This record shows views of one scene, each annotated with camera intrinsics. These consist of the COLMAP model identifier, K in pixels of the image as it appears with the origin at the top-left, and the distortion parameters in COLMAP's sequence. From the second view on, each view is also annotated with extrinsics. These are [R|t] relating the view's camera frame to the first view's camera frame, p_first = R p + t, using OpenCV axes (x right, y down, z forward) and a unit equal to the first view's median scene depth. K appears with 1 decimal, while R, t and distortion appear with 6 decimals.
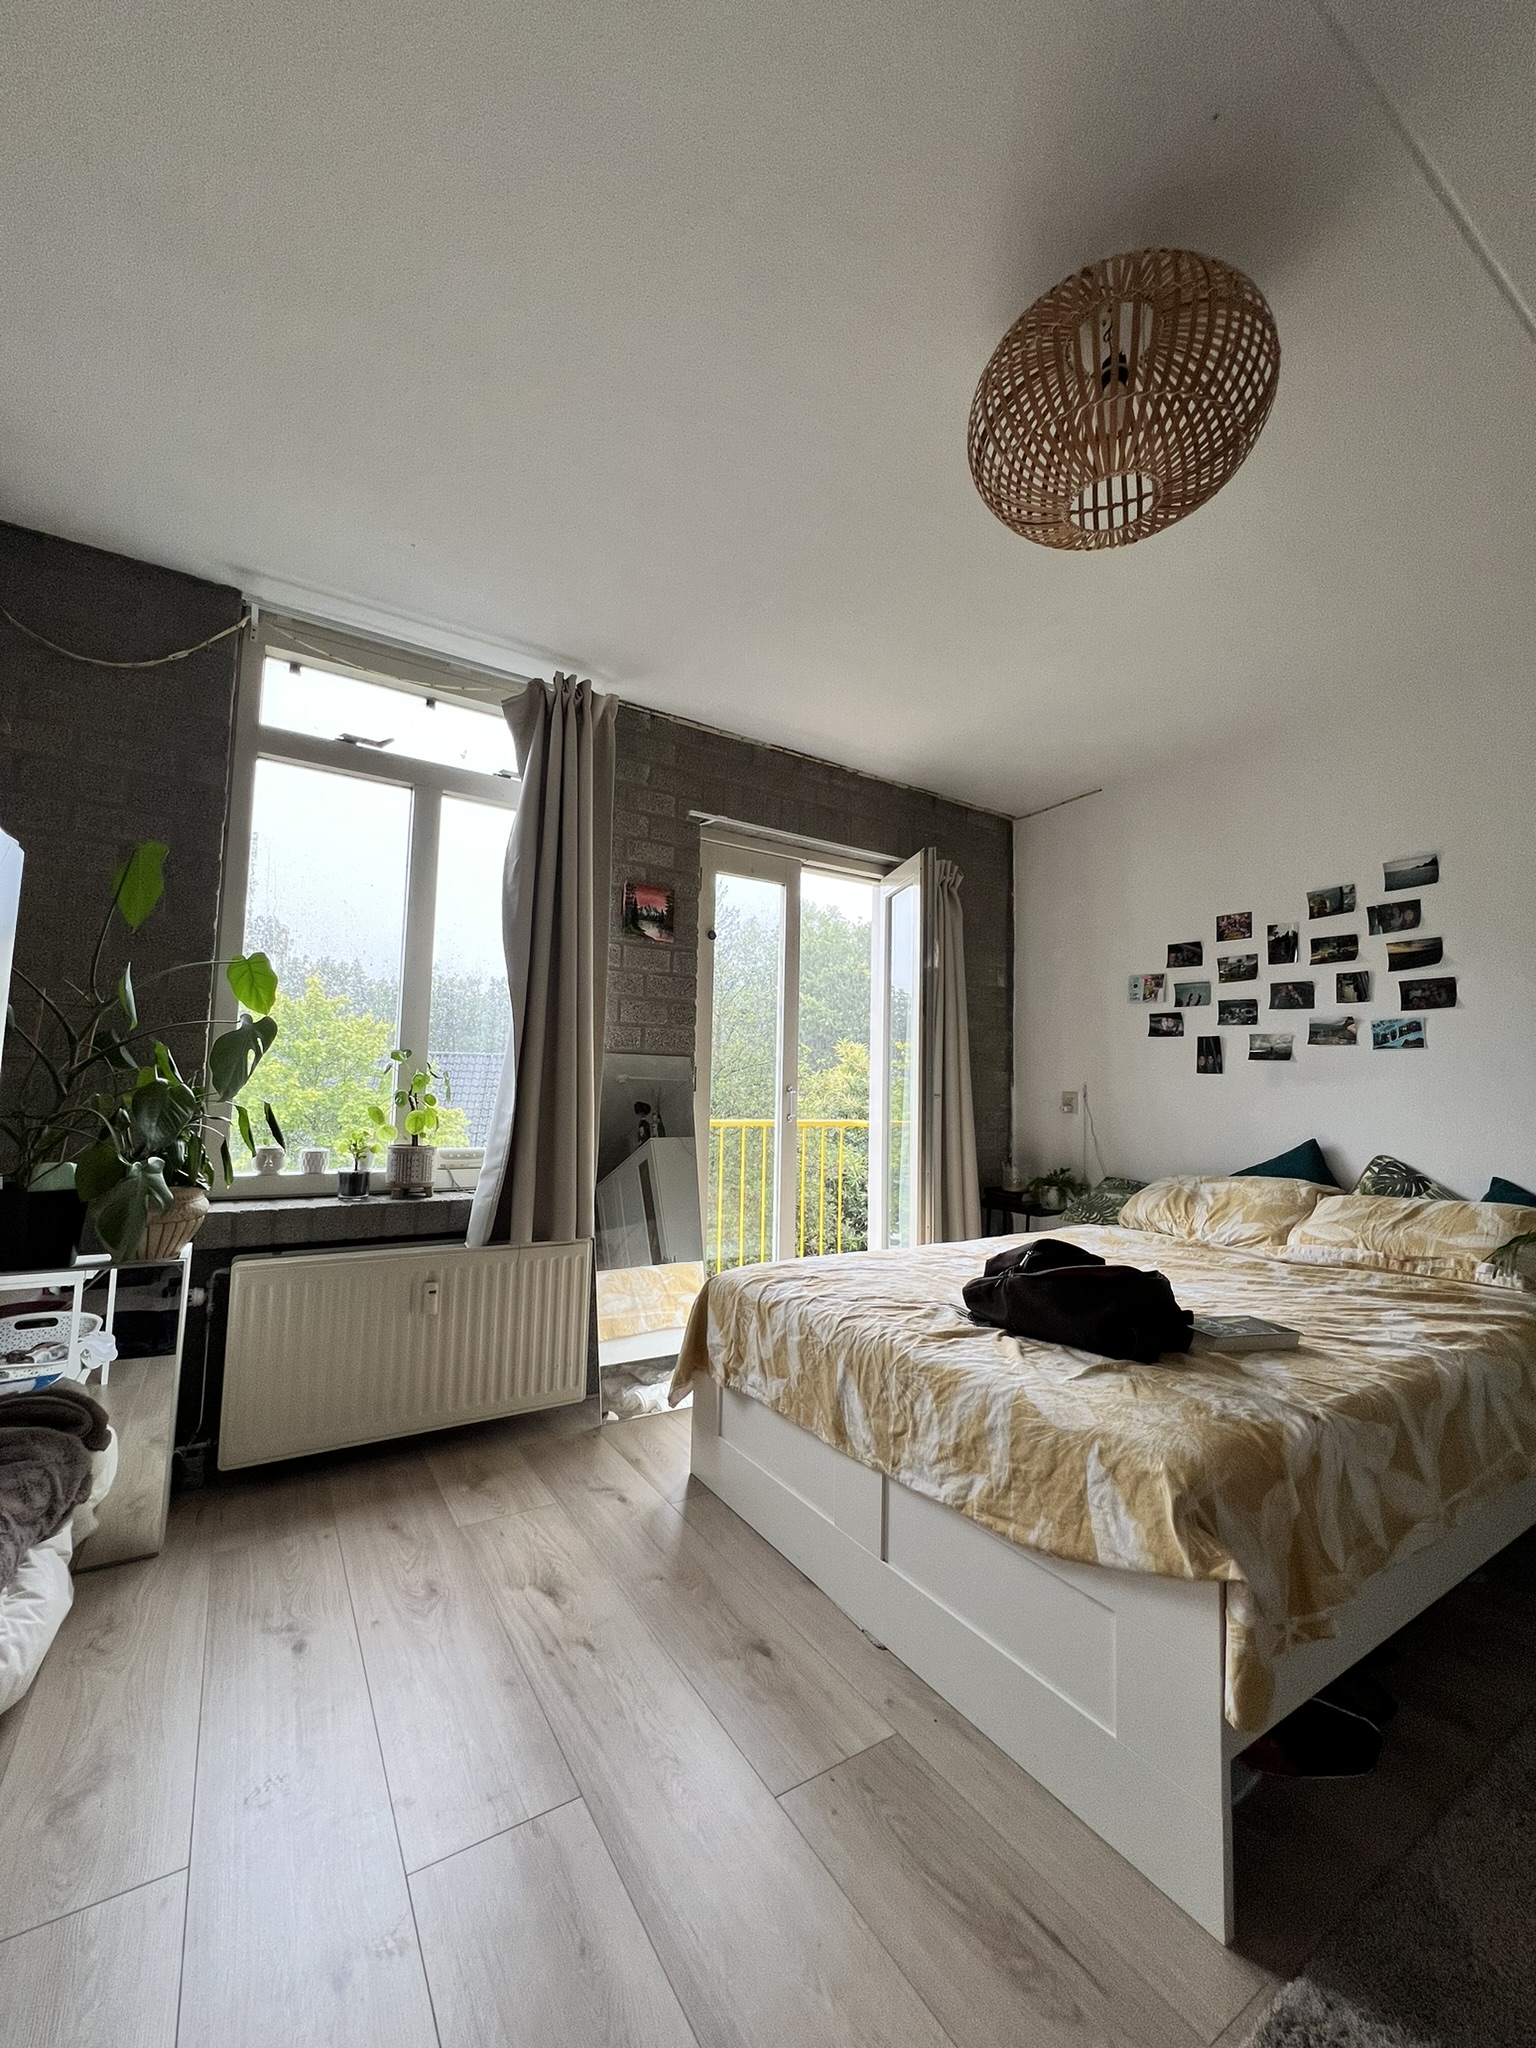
lens RADIAL K [[813.0, 0, 764.3], [0, 813.0, 1027.8], [0, 0, 1]] dist [-0.000068, -0.000281]
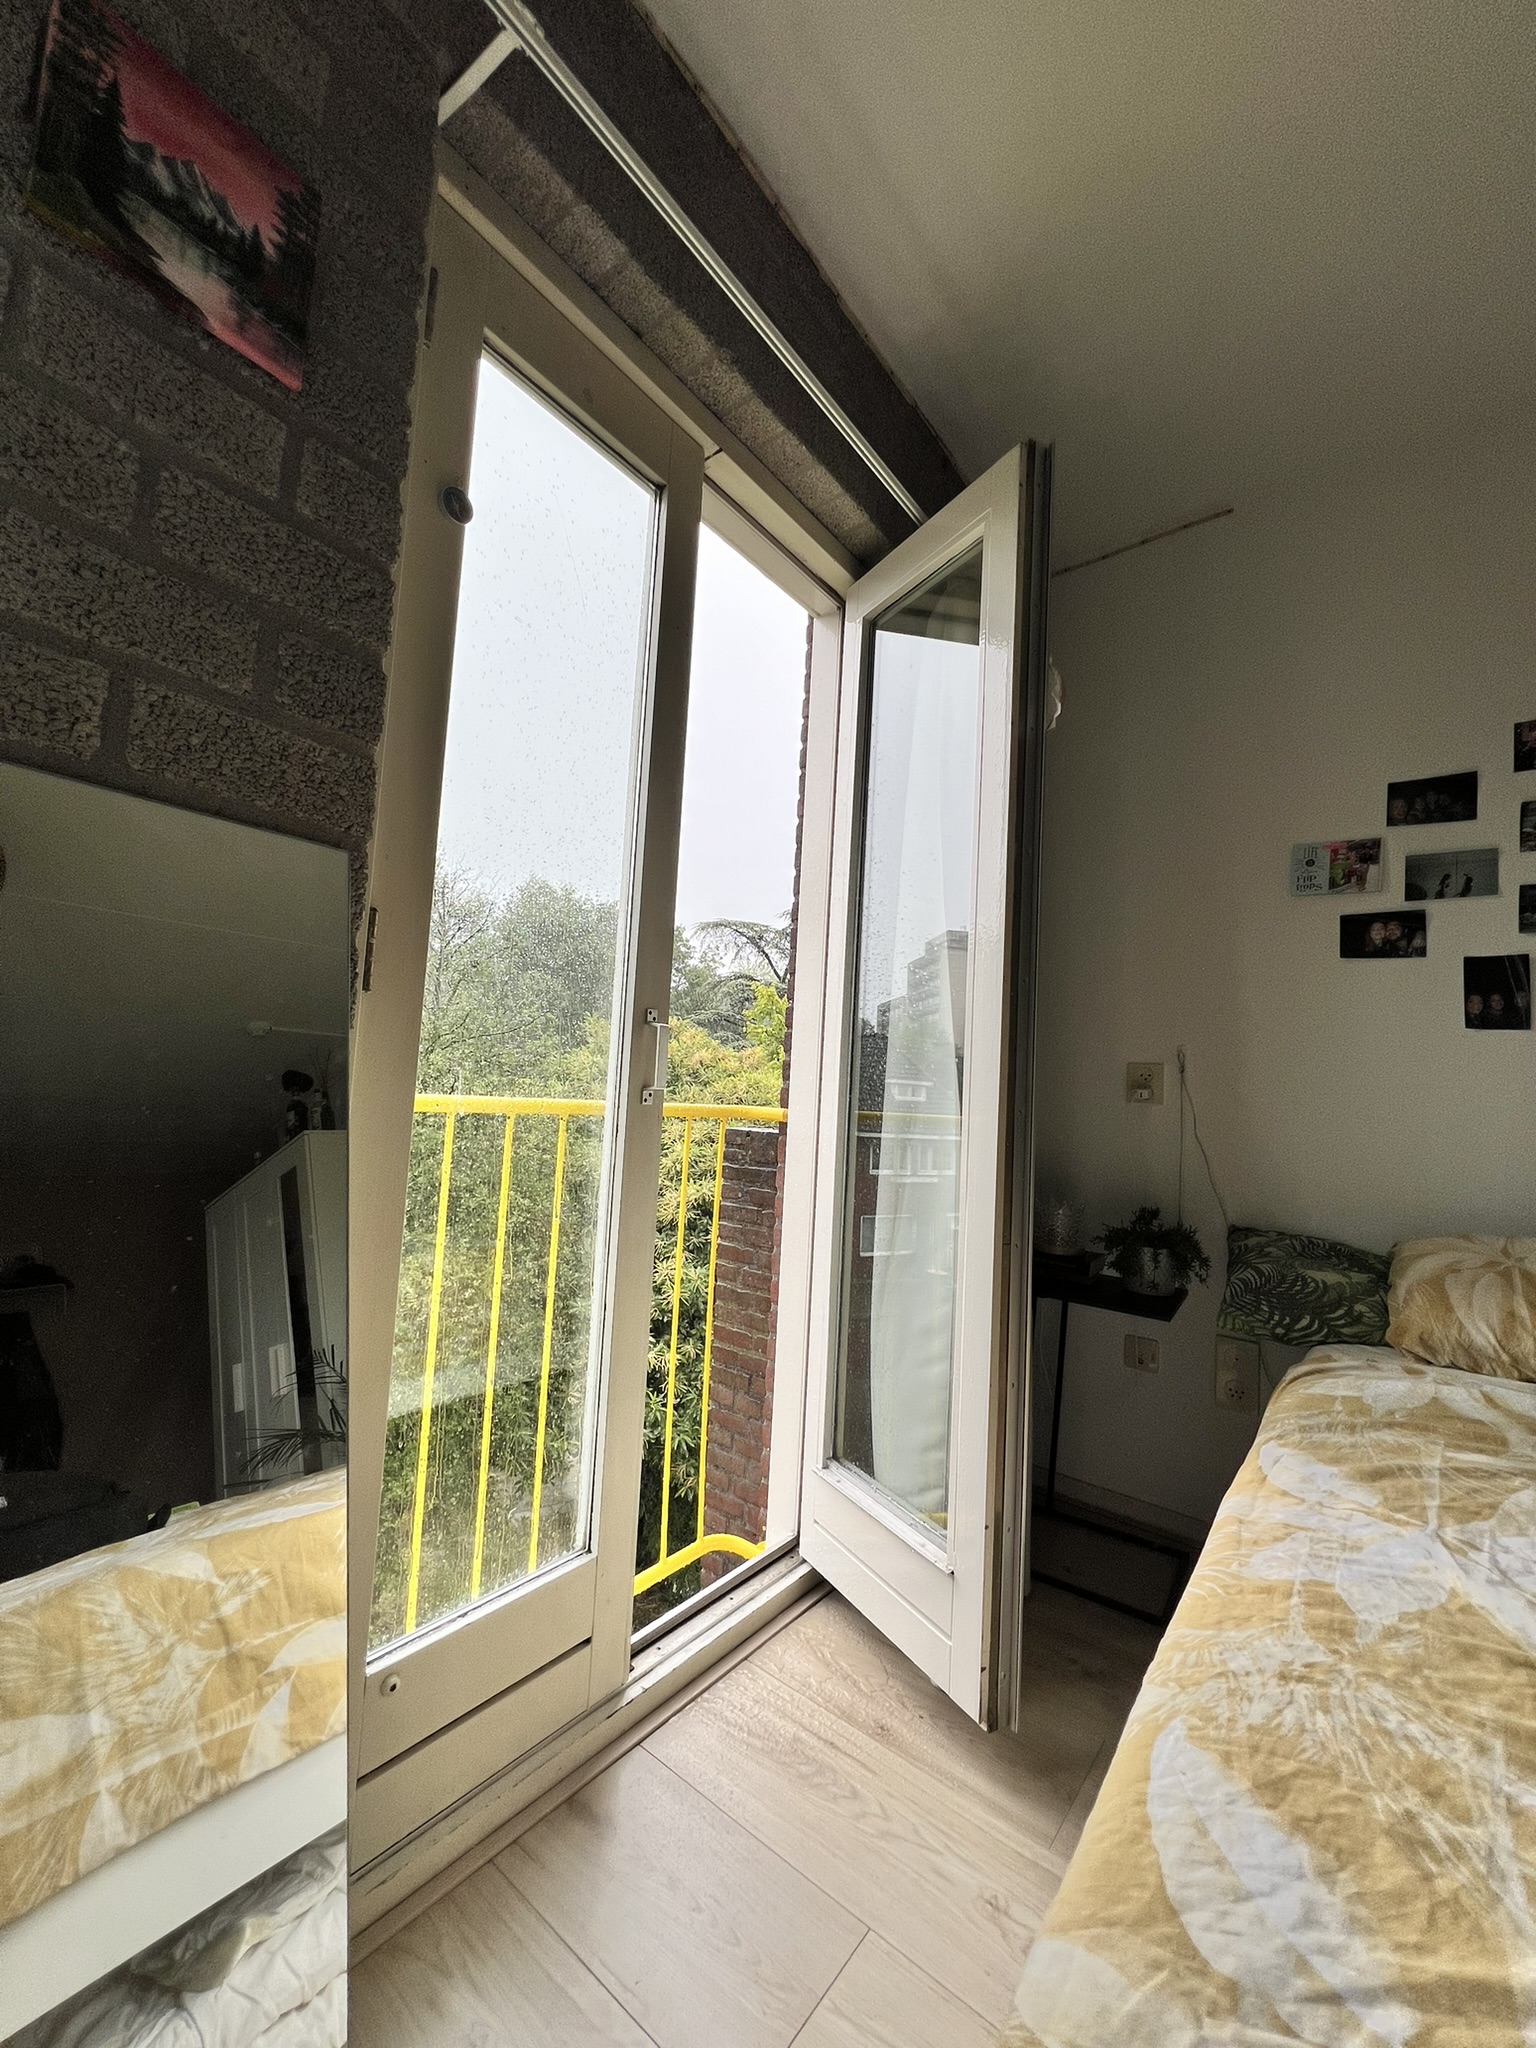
lens RADIAL K [[813.0, 0, 764.3], [0, 813.0, 1027.8], [0, 0, 1]] dist [-0.000068, -0.000281]
pose [[0.944024, 0.056386, 0.325022, -0.044110], [-0.059475, 0.998230, -0.000432, 0.083221], [-0.324471, -0.018923, 0.945706, 0.674890]]
